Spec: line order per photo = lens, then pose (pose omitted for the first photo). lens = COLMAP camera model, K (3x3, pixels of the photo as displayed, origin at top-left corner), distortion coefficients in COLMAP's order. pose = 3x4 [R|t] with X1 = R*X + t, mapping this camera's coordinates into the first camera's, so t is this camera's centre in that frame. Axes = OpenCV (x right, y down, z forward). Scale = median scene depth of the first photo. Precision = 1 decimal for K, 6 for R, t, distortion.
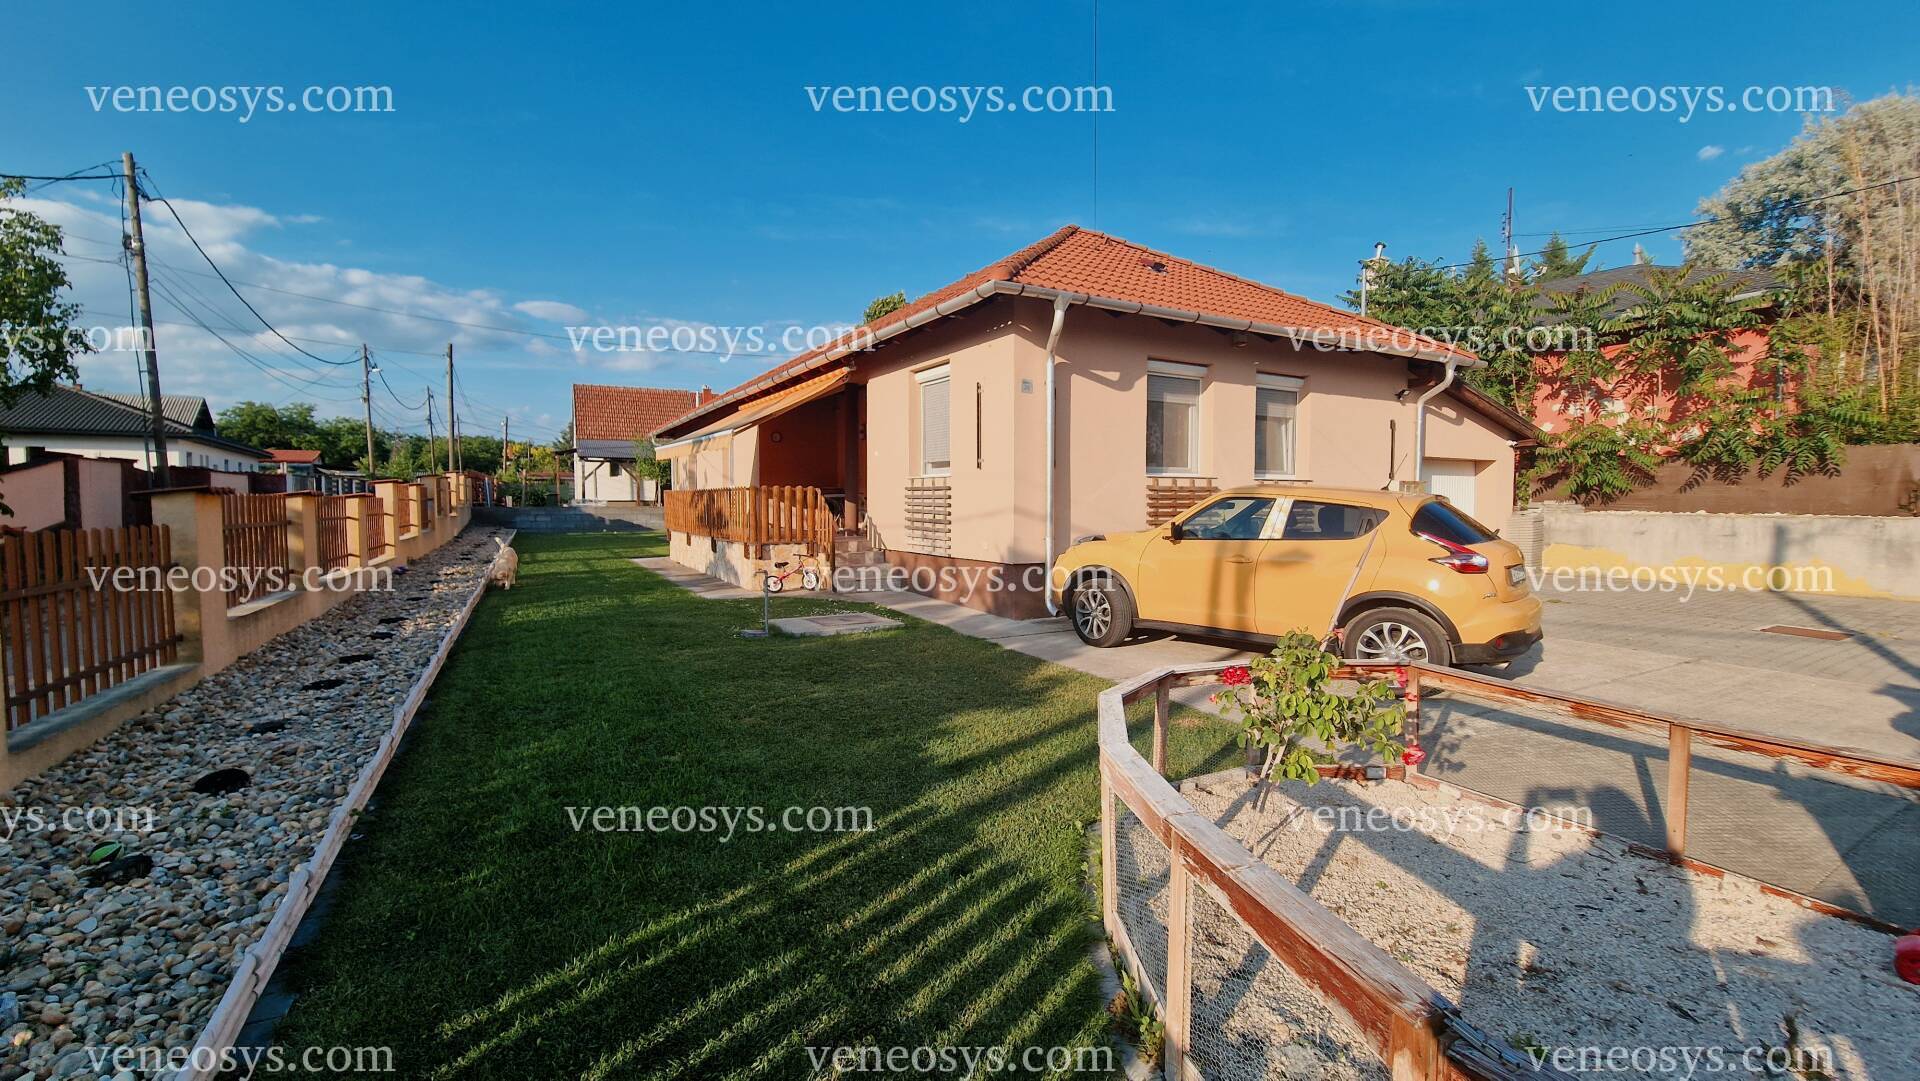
lens RADIAL K [[794.8, 0, 961.1], [0, 794.8, 531.9], [0, 0, 1]] dist [0.007347, -0.006867]
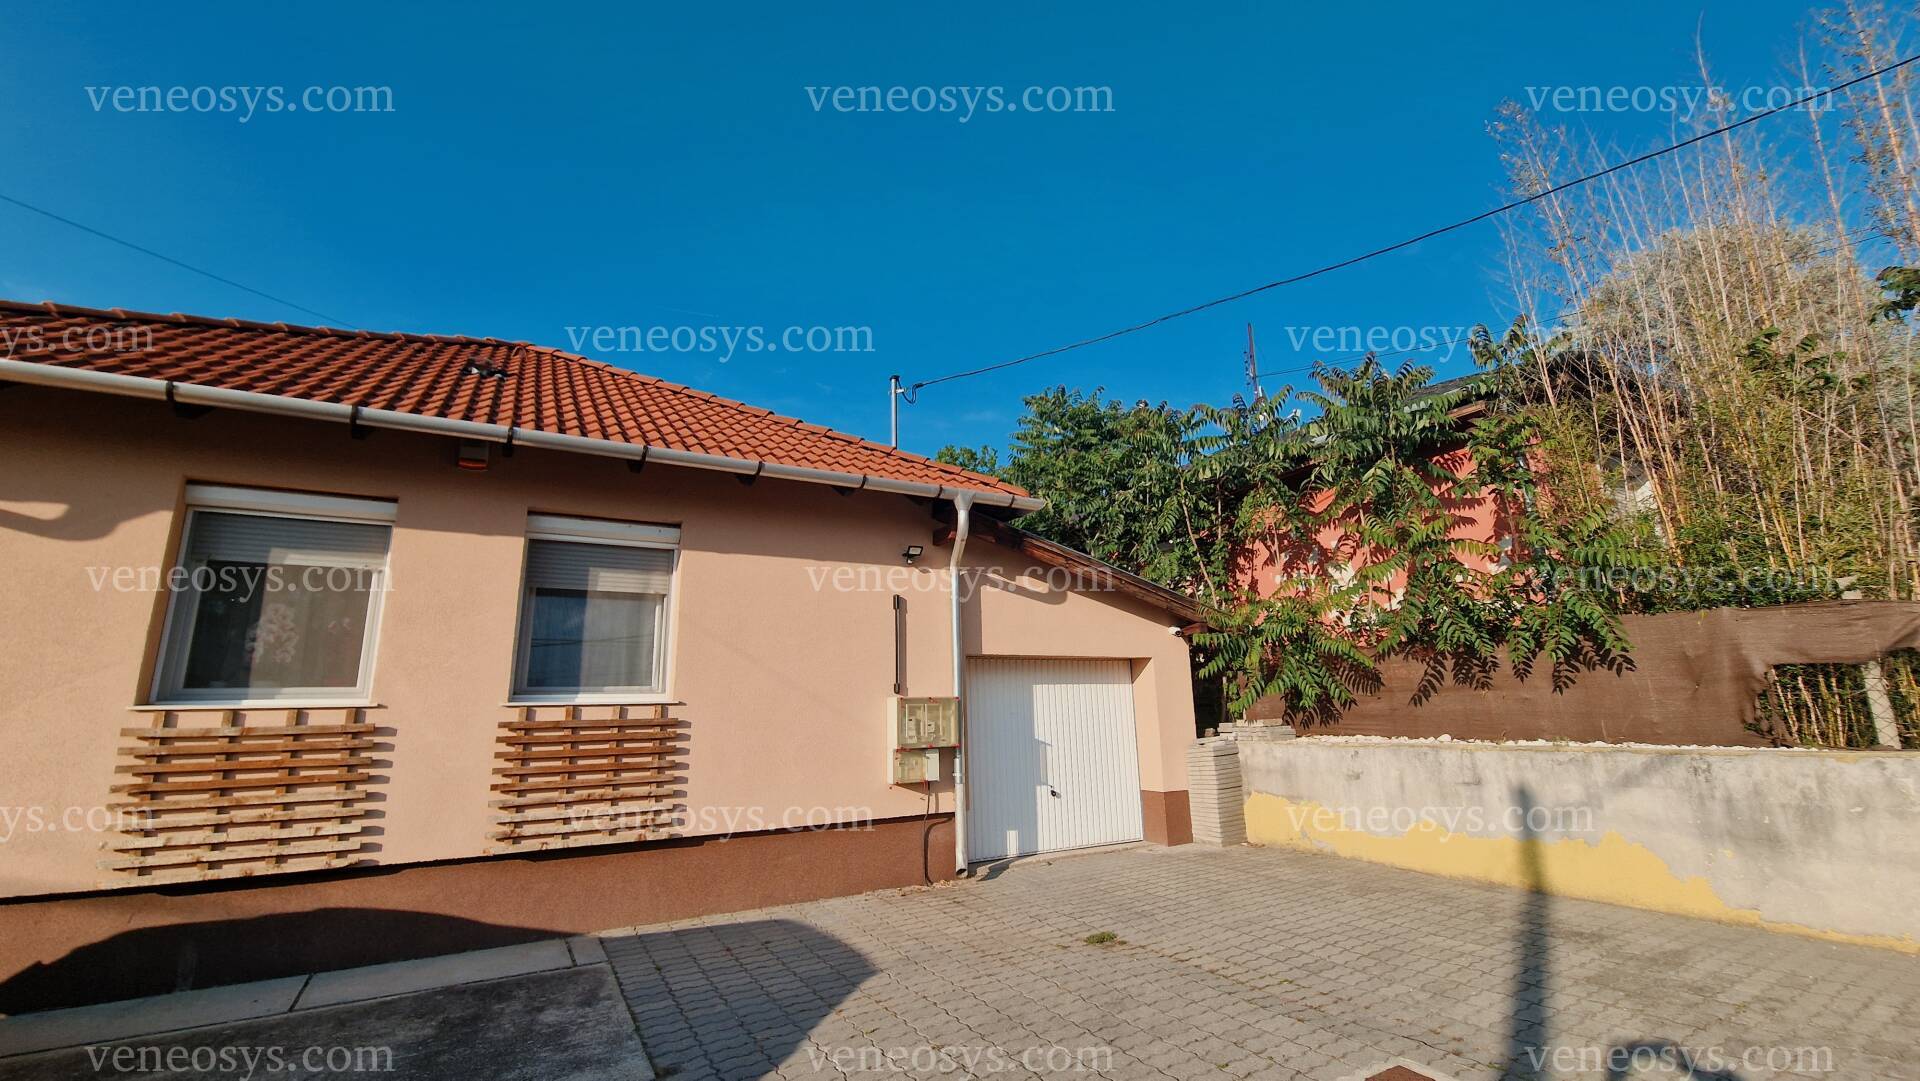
lens RADIAL K [[794.8, 0, 970.3], [0, 794.8, 535.1], [0, 0, 1]] dist [0.007347, -0.006867]
pose [[0.999653, -0.026321, 0.000752, 0.616746], [0.025633, 0.966215, -0.256459, -0.029491], [0.006024, 0.256390, 0.966555, 0.414778]]
